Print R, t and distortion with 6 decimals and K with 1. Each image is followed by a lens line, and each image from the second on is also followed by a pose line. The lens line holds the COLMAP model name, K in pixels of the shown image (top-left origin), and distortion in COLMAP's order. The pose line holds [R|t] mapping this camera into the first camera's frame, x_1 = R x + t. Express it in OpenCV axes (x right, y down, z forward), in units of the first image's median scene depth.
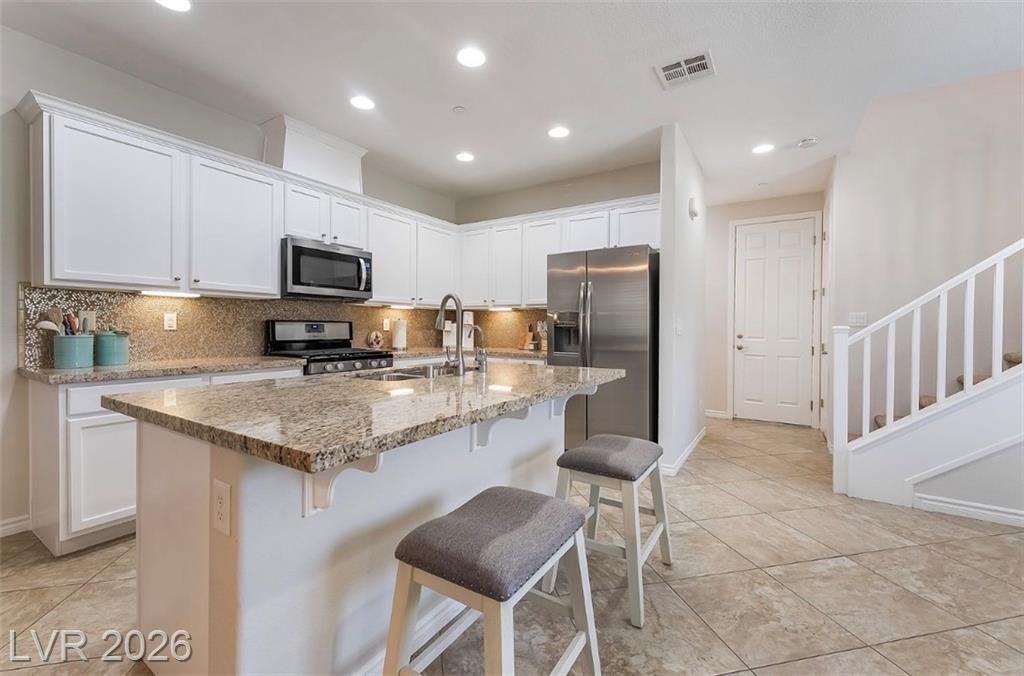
lens RADIAL K [[421.5, 0, 514.6], [0, 421.5, 333.4], [0, 0, 1]] dist [0.004699, 0.000493]
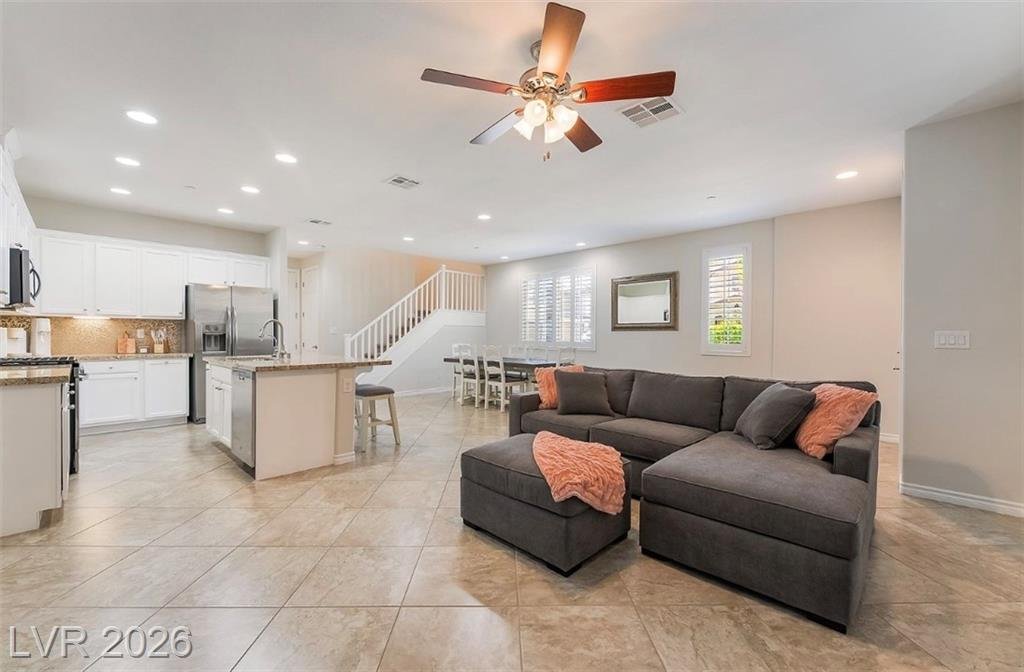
lens RADIAL K [[421.5, 0, 510.3], [0, 421.5, 337.2], [0, 0, 1]] dist [0.004699, 0.000493]
pose [[0.202163, -0.011803, 0.979281, -1.157603], [0.009923, 0.999901, 0.010003, -0.010294], [-0.979302, 0.007695, 0.202260, -0.331469]]
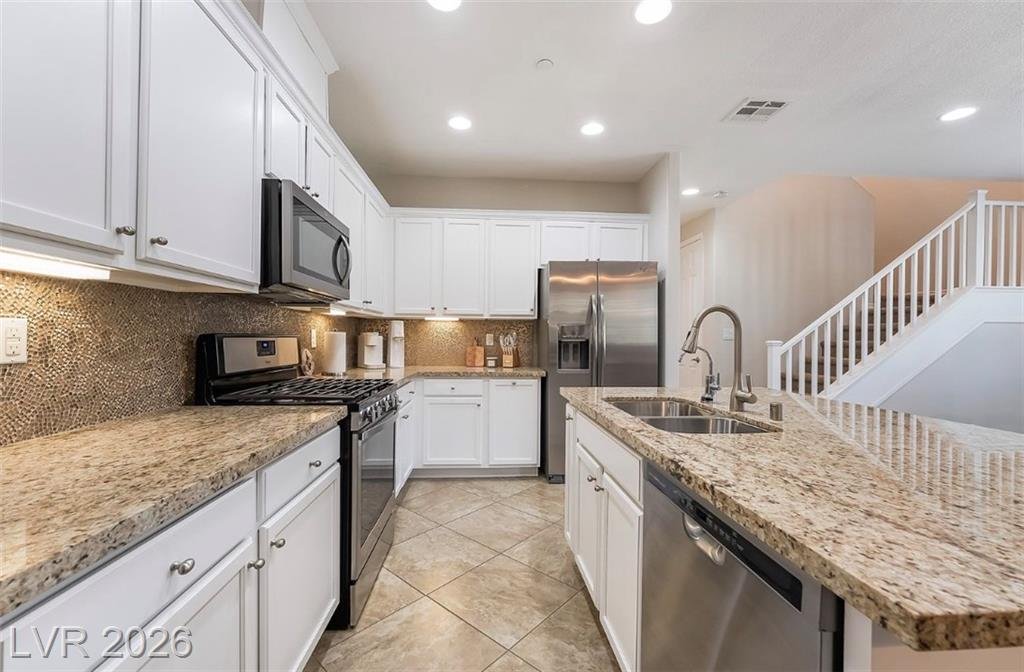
lens RADIAL K [[414.6, 0, 508.3], [0, 414.6, 338.3], [0, 0, 1]] dist [0.003466, -0.001103]
pose [[0.810394, -0.003189, 0.585877, -0.536117], [0.007032, 0.999966, -0.004283, -0.020155], [-0.585843, 0.007591, 0.810389, 0.362507]]
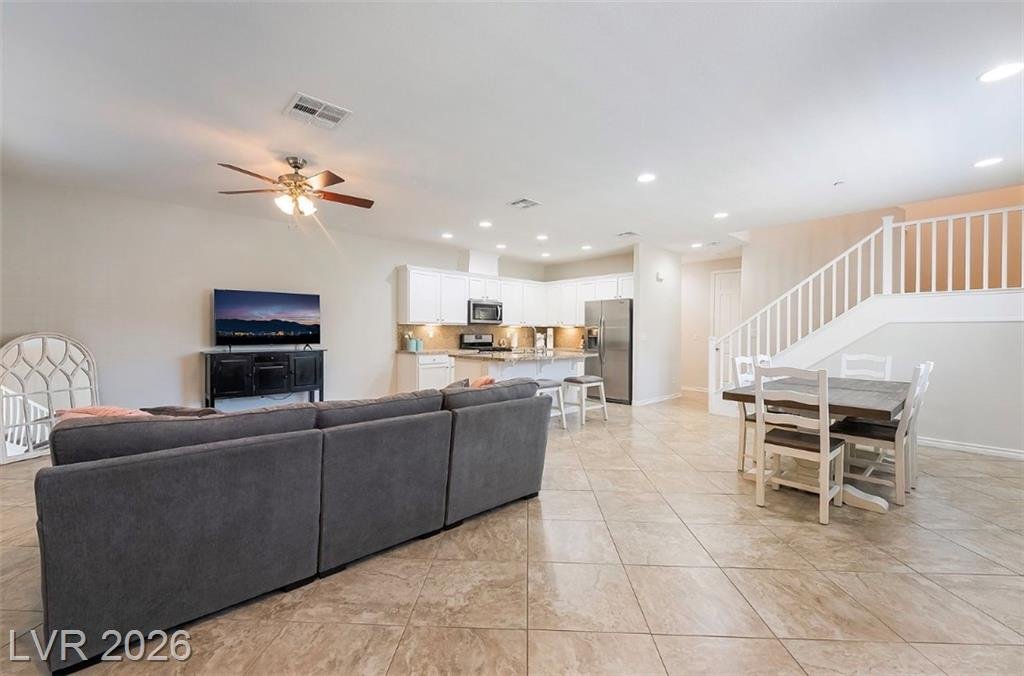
lens RADIAL K [[414.6, 0, 515.5], [0, 414.6, 340.3], [0, 0, 1]] dist [0.003466, -0.001103]
pose [[0.967682, 0.003230, -0.252153, 0.276195], [-0.002586, 0.999992, 0.002884, -0.002968], [0.252161, -0.002139, 0.967683, -1.092405]]
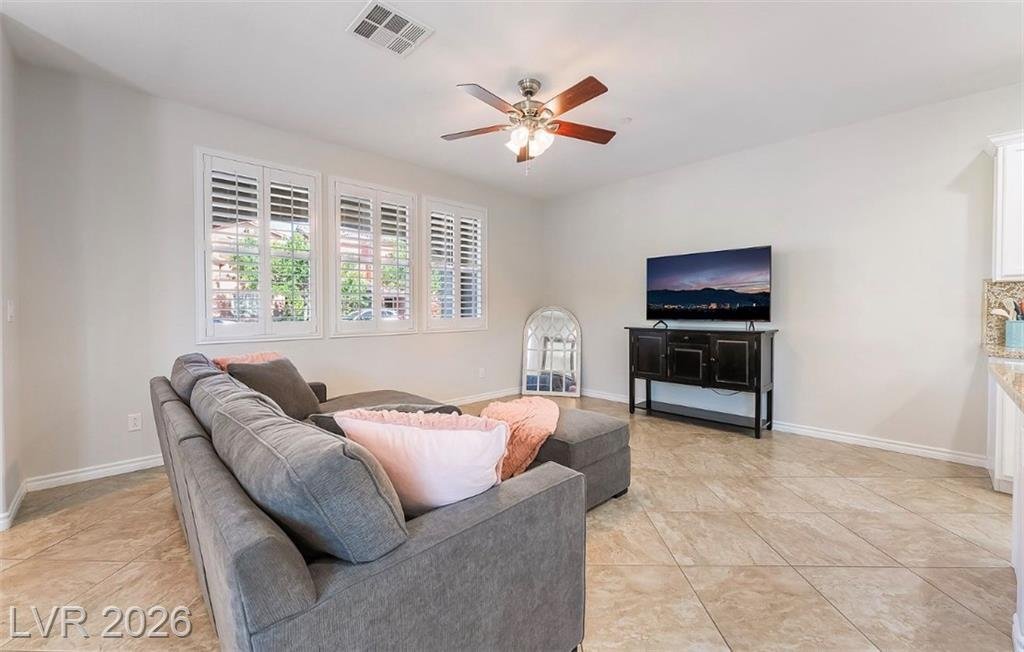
lens RADIAL K [[419.0, 0, 513.7], [0, 419.0, 310.6], [0, 0, 1]] dist [-0.005013, 0.000290]
pose [[-0.236638, -0.004024, -0.971590, 0.300311], [-0.015698, 0.999877, -0.000318, -0.000043], [0.971471, 0.015177, -0.236672, -0.081045]]
